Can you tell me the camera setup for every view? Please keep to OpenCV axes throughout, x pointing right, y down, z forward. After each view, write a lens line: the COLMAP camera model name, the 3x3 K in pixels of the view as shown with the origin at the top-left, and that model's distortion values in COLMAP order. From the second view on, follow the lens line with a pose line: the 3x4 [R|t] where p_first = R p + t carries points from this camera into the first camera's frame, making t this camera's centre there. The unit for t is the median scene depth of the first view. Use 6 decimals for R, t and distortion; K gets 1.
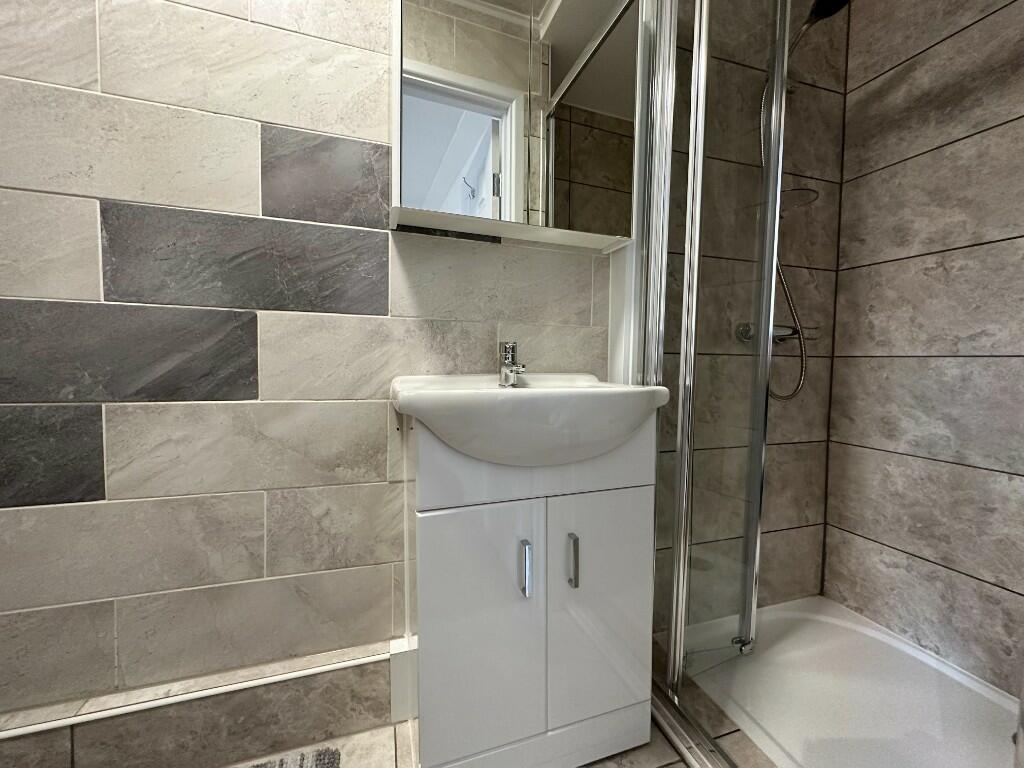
lens RADIAL K [[408.3, 0, 512.0], [0, 408.3, 384.0], [0, 0, 1]] dist [-0.002047, 0.000302]
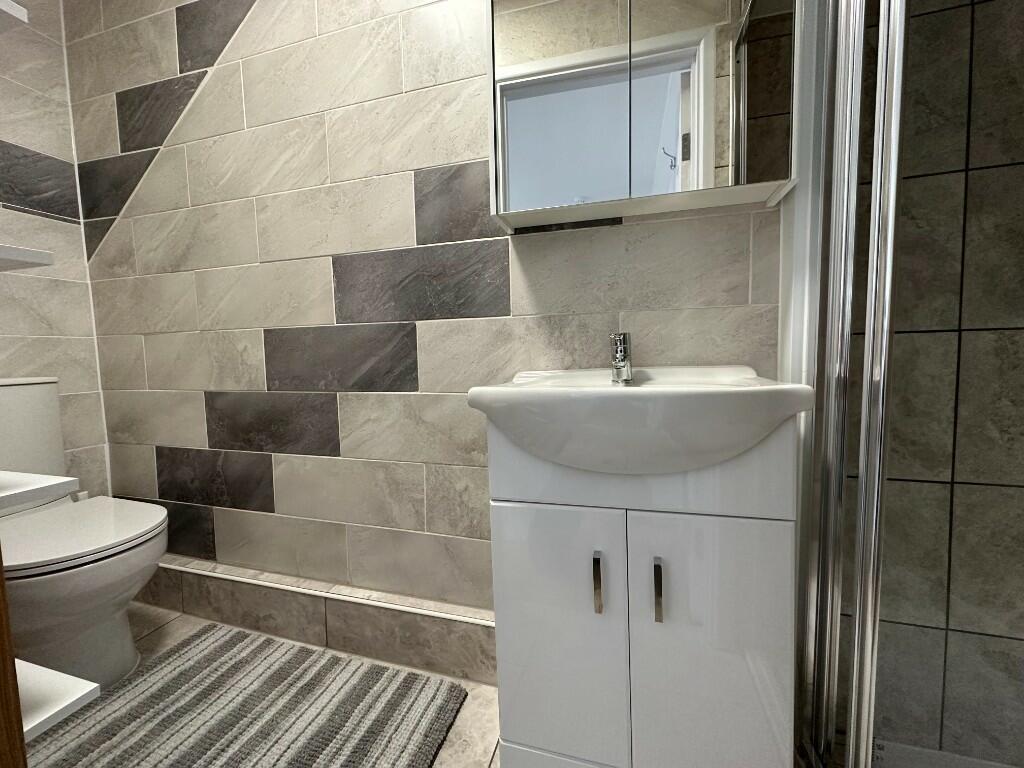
lens RADIAL K [[406.5, 0, 510.9], [0, 406.5, 384.9], [0, 0, 1]] dist [-0.001264, 0.000173]
pose [[0.817843, 0.010281, -0.575349, 0.333202], [0.004017, 0.999714, 0.023574, -0.010812], [0.575427, -0.021591, 0.817568, 0.128354]]
